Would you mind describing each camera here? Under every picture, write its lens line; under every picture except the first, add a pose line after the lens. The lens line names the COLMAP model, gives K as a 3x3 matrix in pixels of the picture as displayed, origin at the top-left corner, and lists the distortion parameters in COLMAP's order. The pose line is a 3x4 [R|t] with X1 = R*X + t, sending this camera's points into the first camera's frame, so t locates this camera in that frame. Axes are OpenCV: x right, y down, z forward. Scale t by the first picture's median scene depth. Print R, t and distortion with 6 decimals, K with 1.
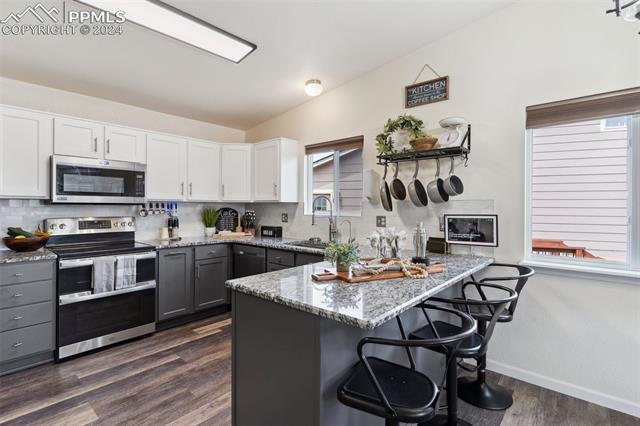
lens RADIAL K [[311.6, 0, 321.9], [0, 311.6, 208.8], [0, 0, 1]] dist [0.014657, 0.000214]
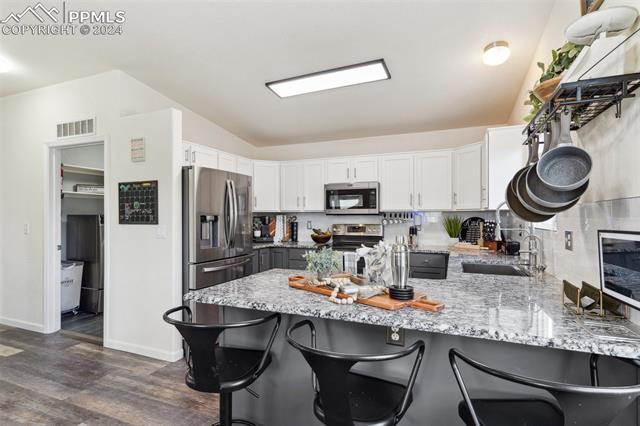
lens RADIAL K [[325.0, 0, 320.5], [0, 325.0, 214.6], [0, 0, 1]] dist [0.004057, 0.000747]
pose [[0.312336, -0.011879, -0.949897, 0.596938], [-0.002647, 0.999907, -0.013375, 0.004057], [0.949968, 0.006692, 0.312276, 0.386797]]
